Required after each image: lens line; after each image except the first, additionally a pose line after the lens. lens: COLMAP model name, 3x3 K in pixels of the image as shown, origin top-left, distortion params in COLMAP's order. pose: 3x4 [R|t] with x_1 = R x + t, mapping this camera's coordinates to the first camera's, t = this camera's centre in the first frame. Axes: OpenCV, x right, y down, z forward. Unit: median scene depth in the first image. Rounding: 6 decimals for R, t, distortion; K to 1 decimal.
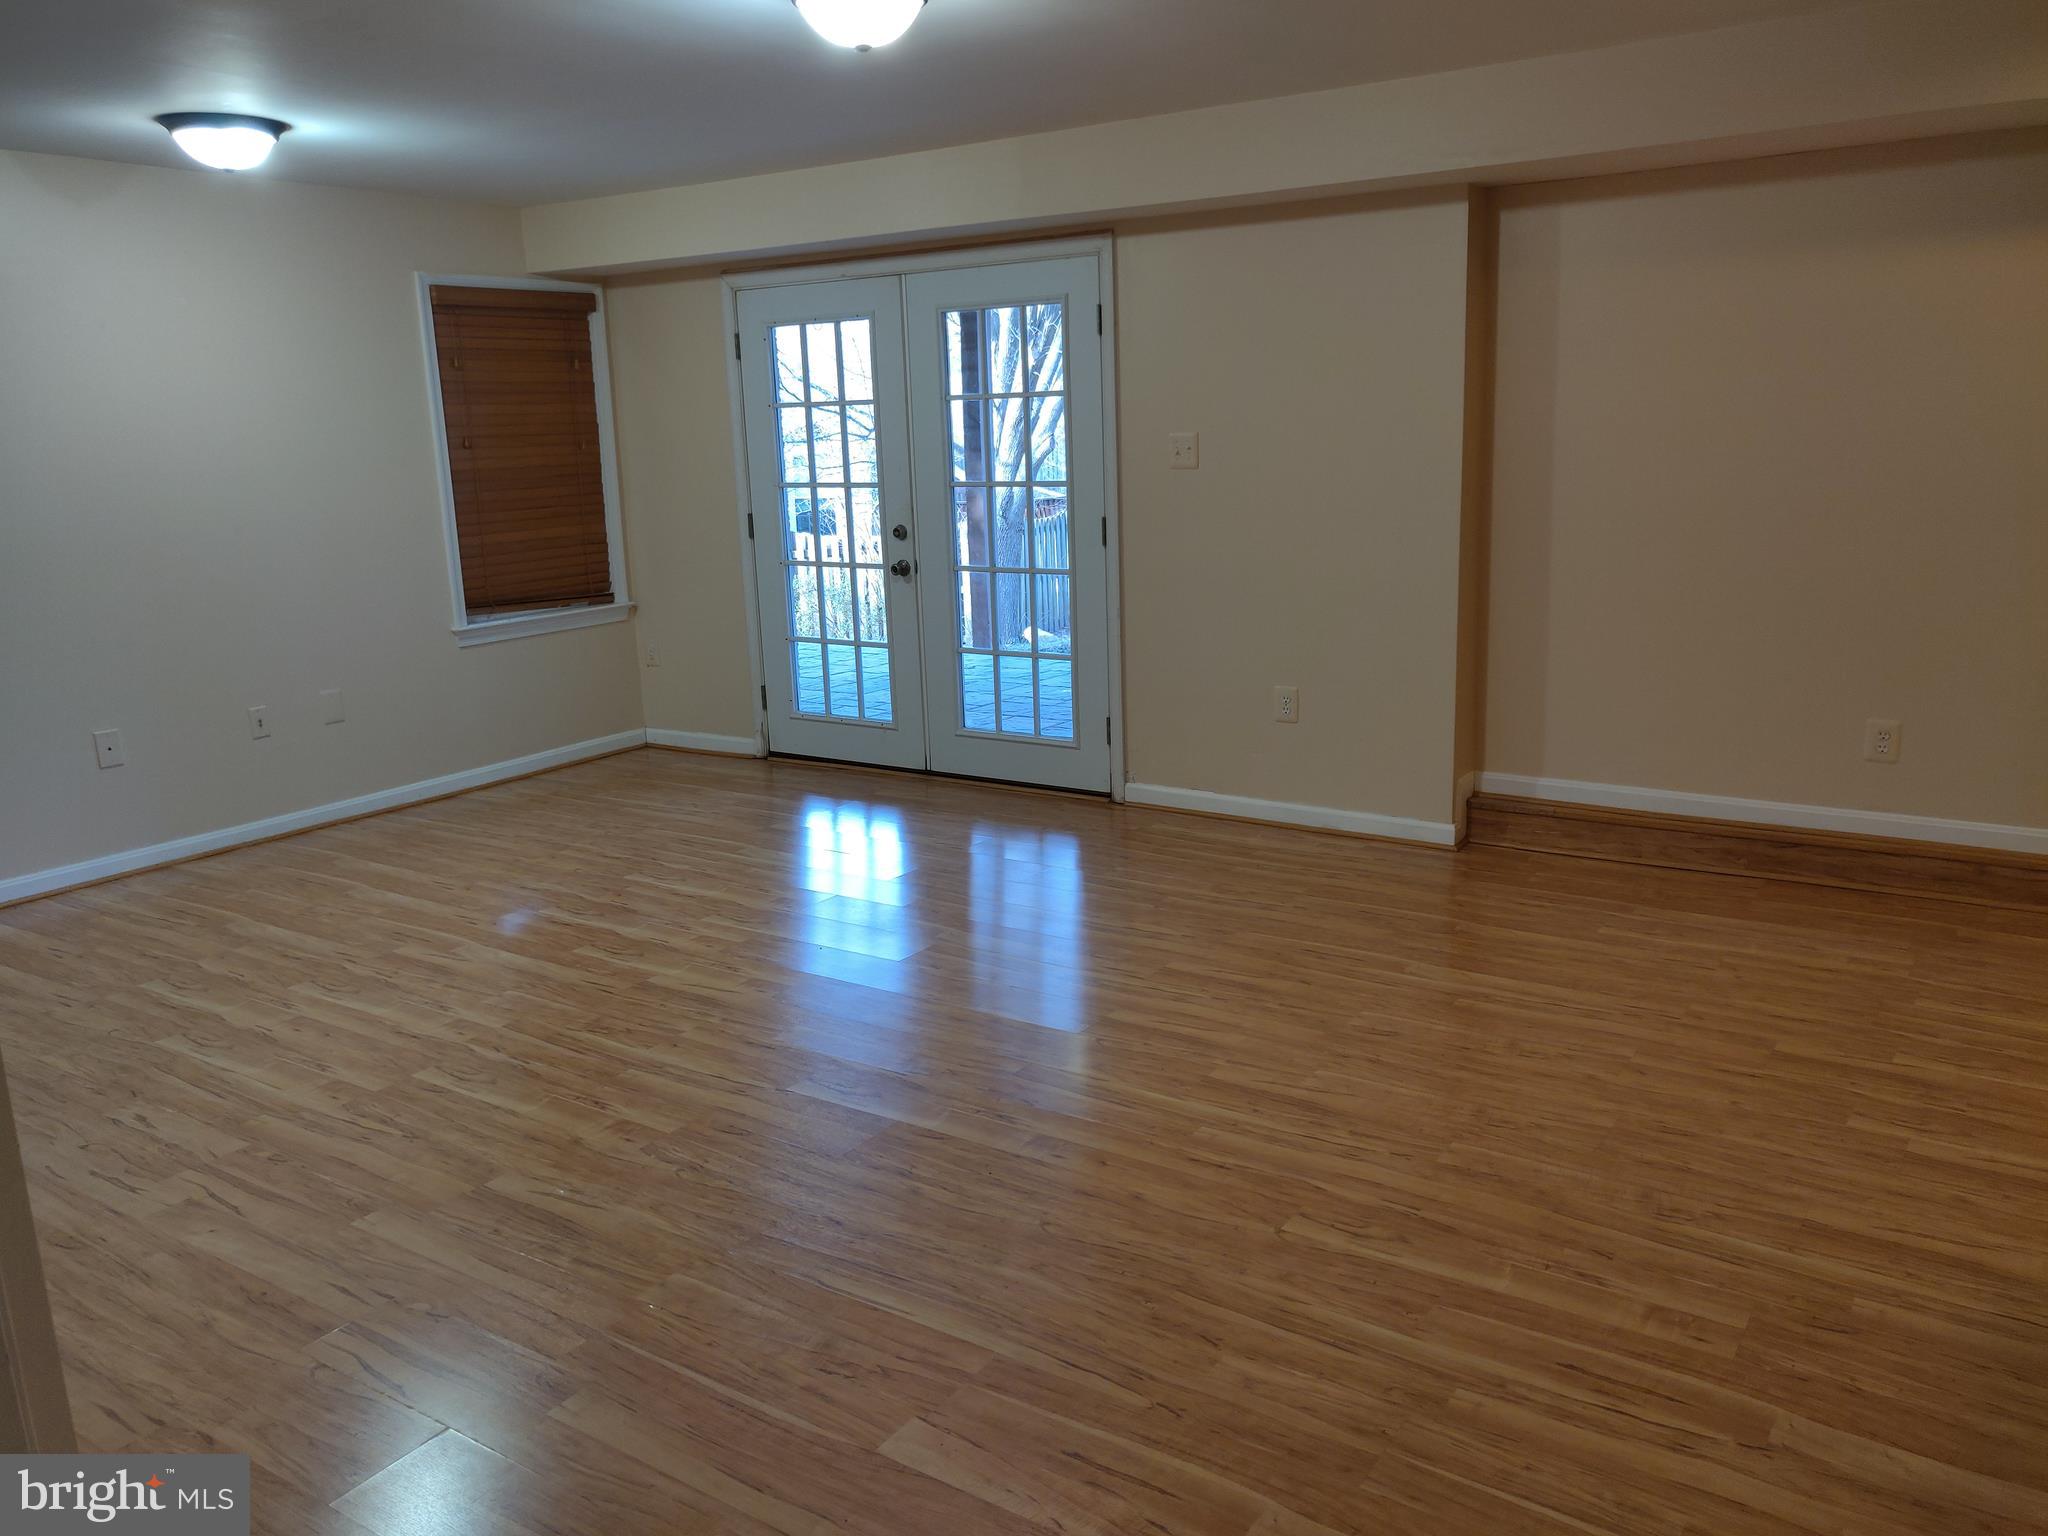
lens RADIAL K [[1588.3, 0, 1024.0], [0, 1588.3, 768.0], [0, 0, 1]] dist [0.005026, -0.001605]
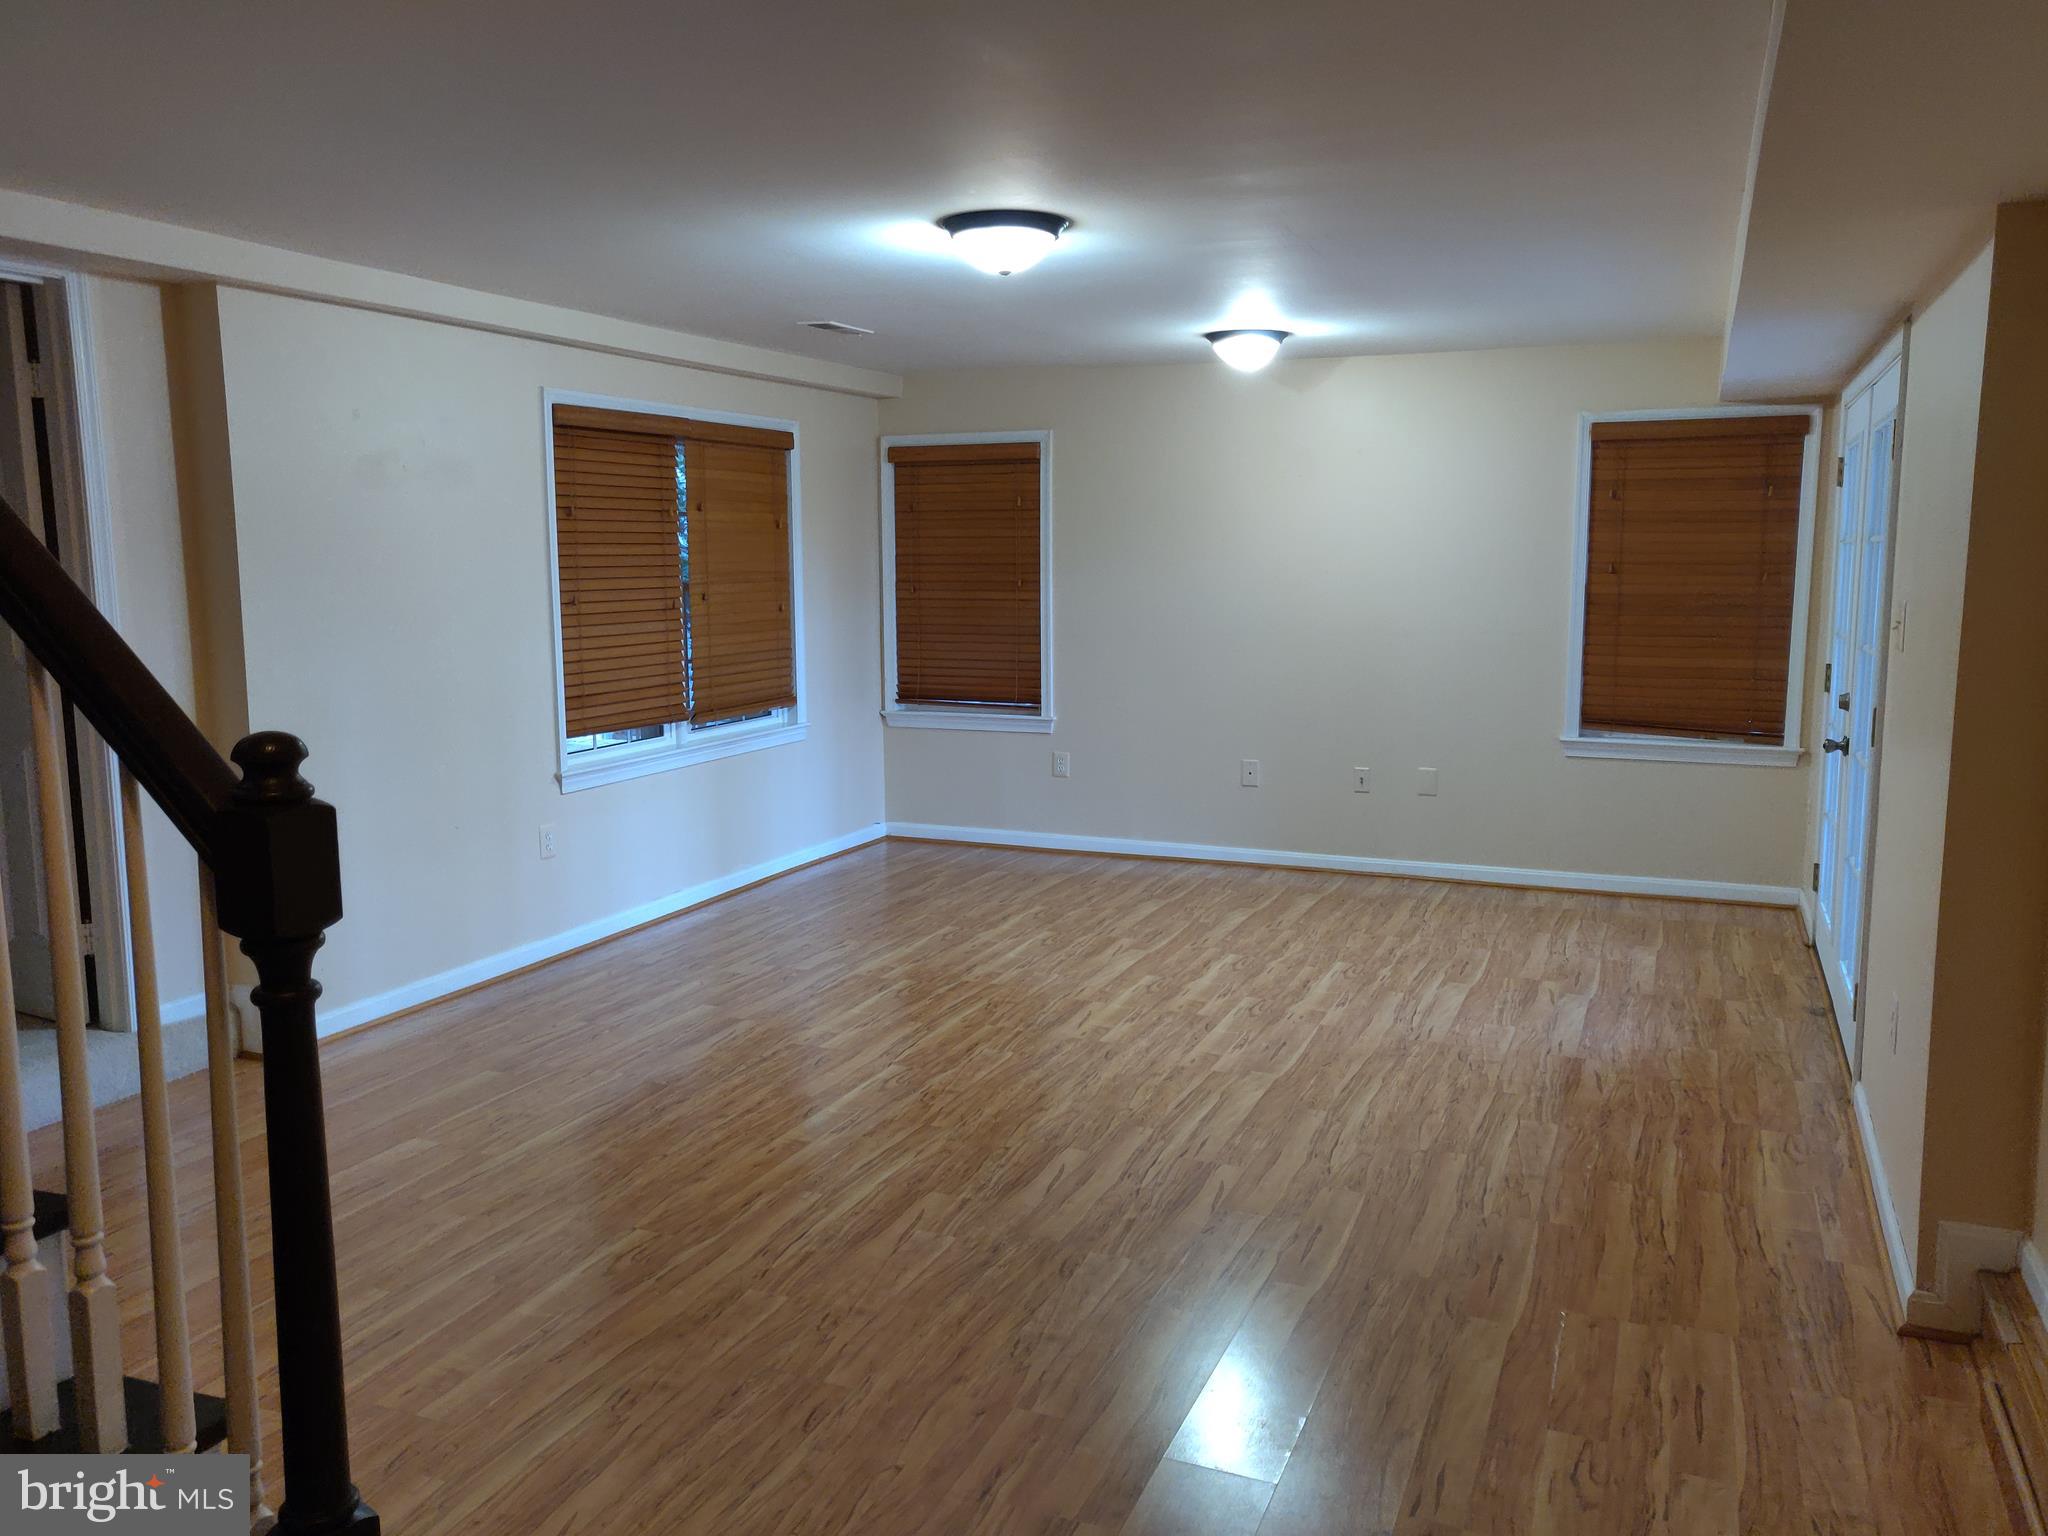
lens RADIAL K [[1557.8, 0, 1024.0], [0, 1557.8, 768.0], [0, 0, 1]] dist [-0.002015, 0.000804]
pose [[0.190106, 0.168700, -0.967161, 0.894773], [-0.218614, 0.967666, 0.125818, -0.183537], [0.957114, 0.187516, 0.220840, 0.645270]]
